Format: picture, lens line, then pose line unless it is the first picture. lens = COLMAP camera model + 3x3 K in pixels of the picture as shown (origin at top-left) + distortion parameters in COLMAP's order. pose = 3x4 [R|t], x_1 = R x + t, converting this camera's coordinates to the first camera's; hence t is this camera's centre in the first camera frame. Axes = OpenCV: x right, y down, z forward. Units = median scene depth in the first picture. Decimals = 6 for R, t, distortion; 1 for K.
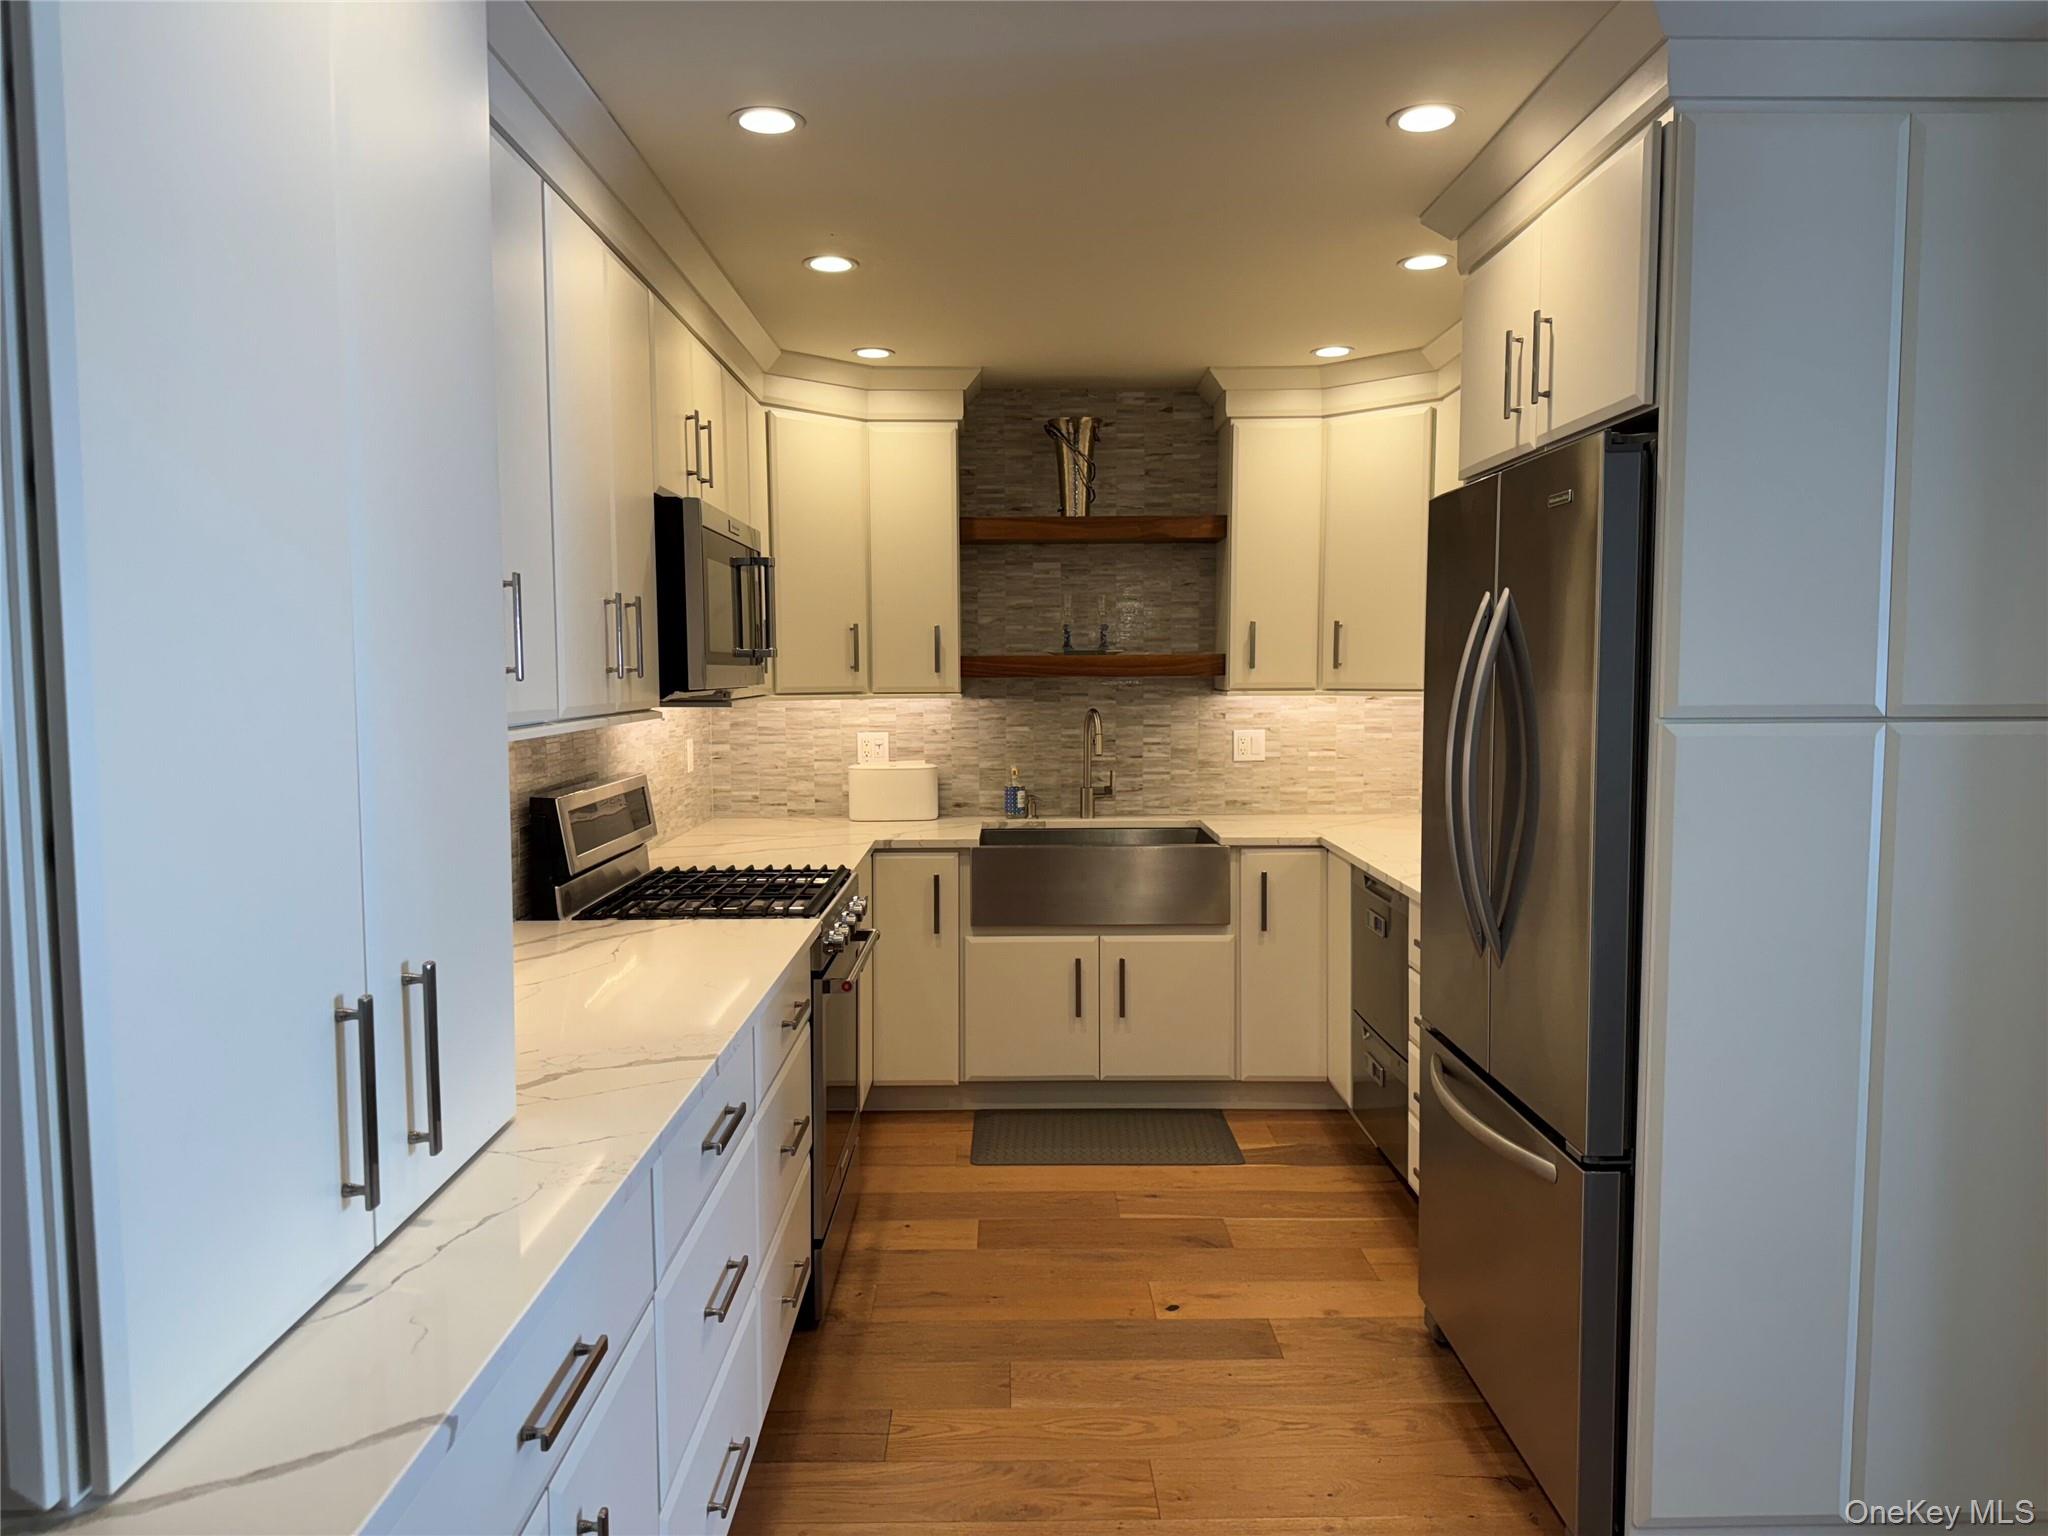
lens RADIAL K [[1429.4, 0, 1024.0], [0, 1429.4, 768.0], [0, 0, 1]] dist [0.130414, 0.000003]
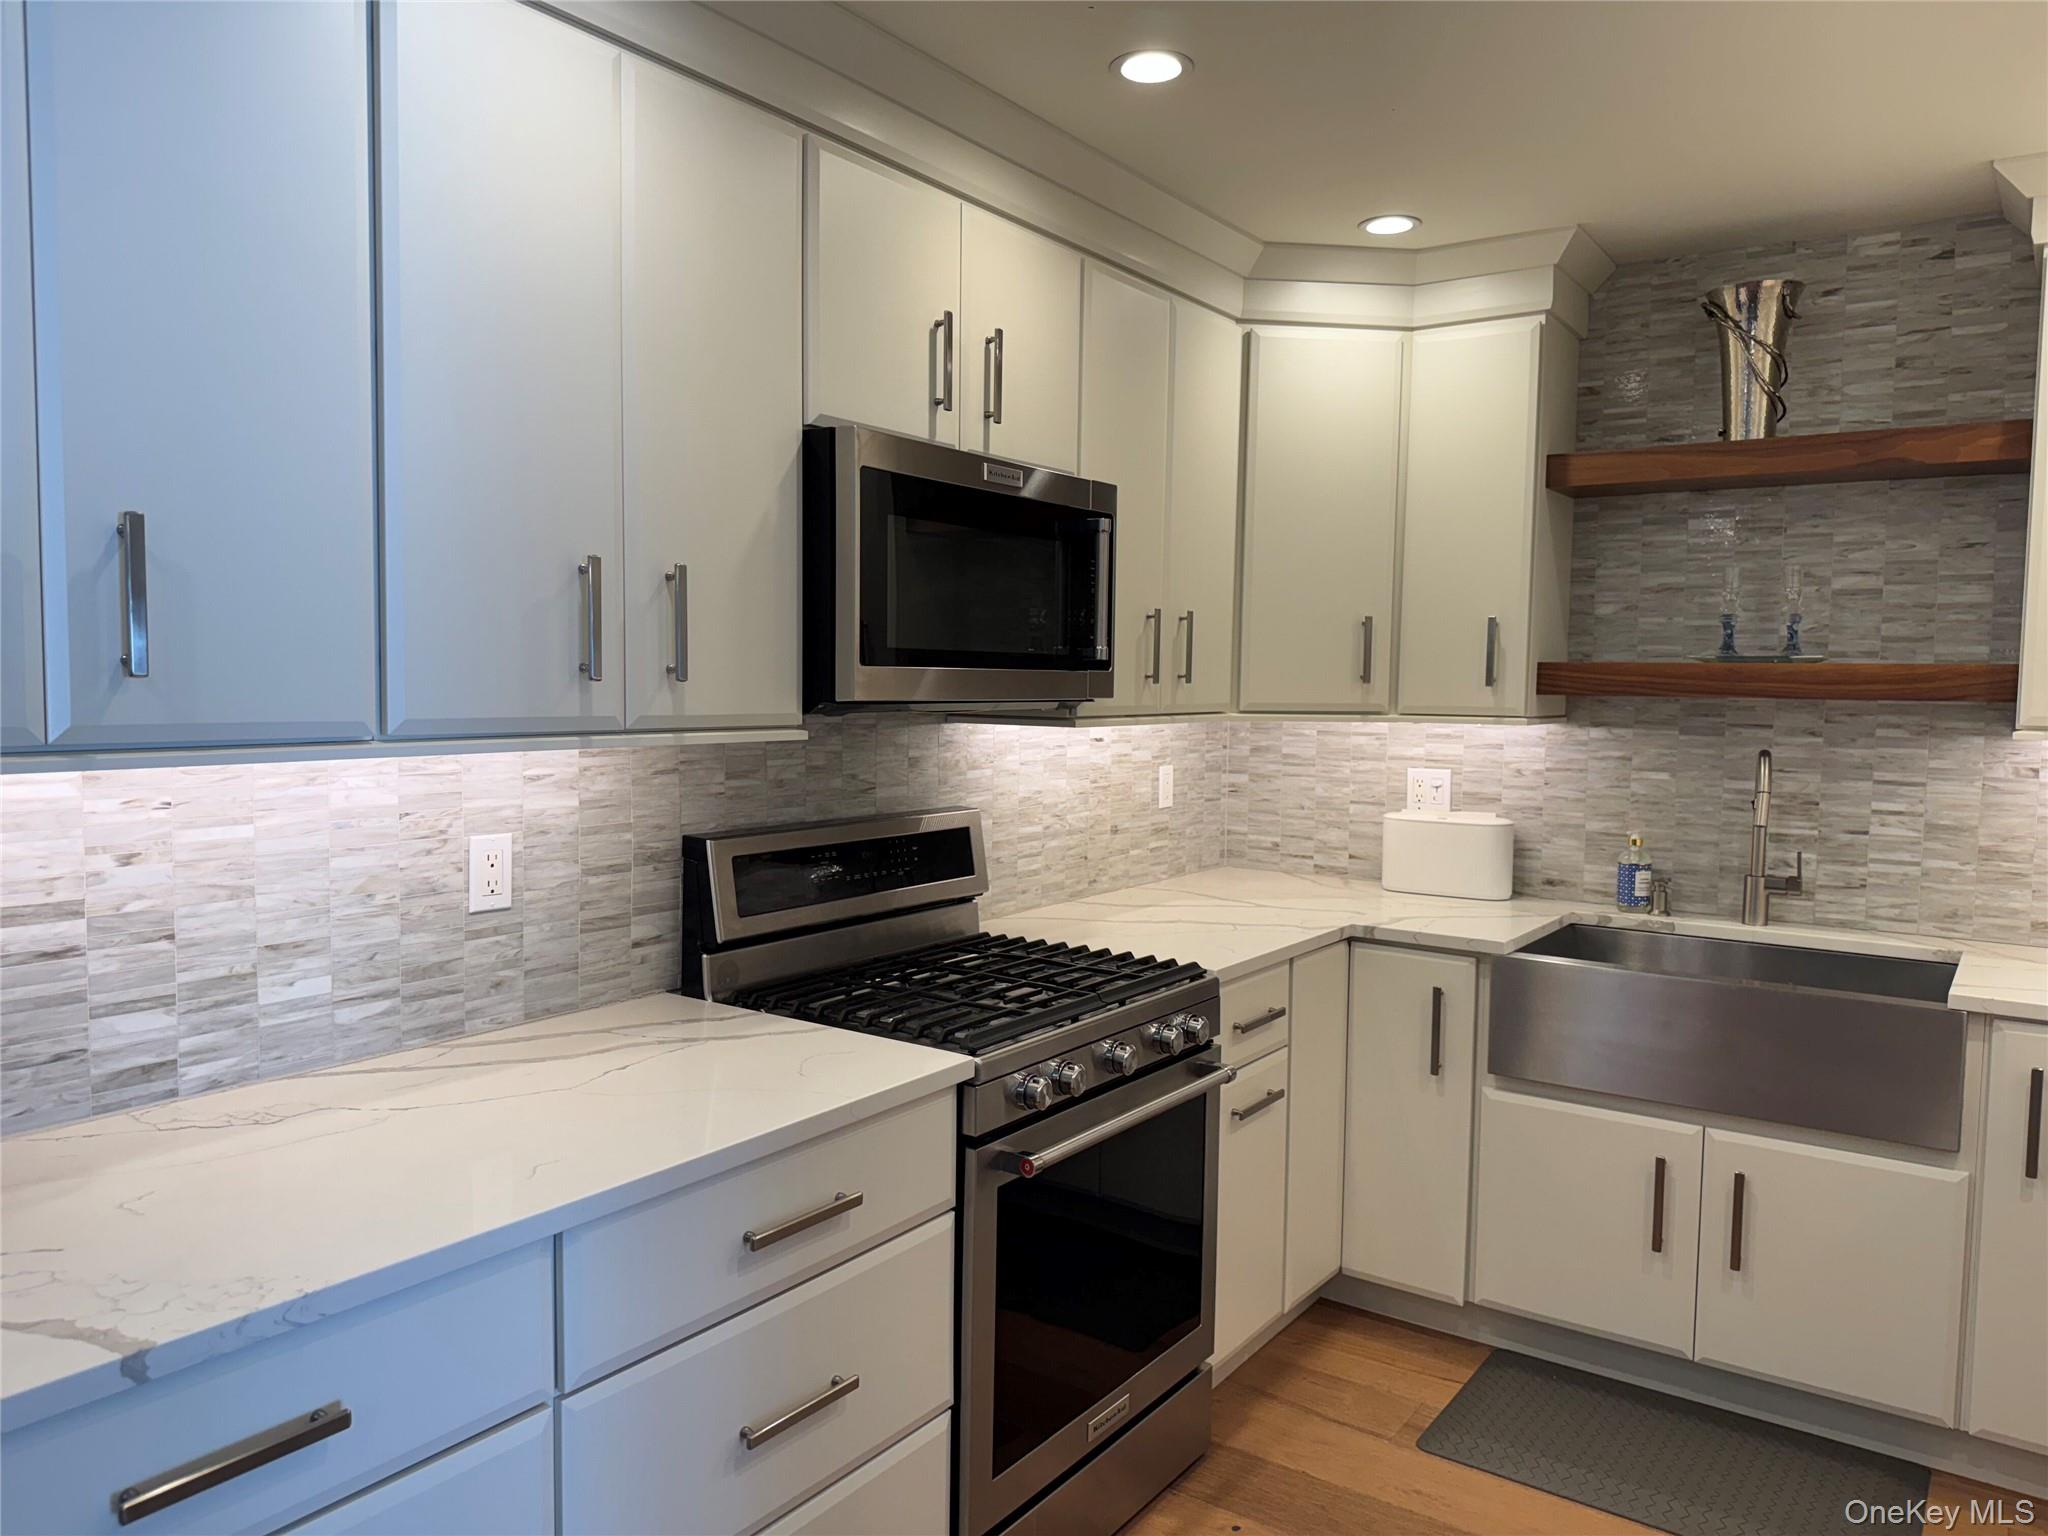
lens RADIAL K [[1431.8, 0, 1018.8], [0, 1431.8, 763.8], [0, 0, 1]] dist [0.055568, -0.083181]
pose [[0.805175, 0.052330, -0.590724, 0.154102], [-0.059088, 0.998222, 0.007890, -0.020977], [0.590087, 0.028552, 0.806835, 0.300671]]
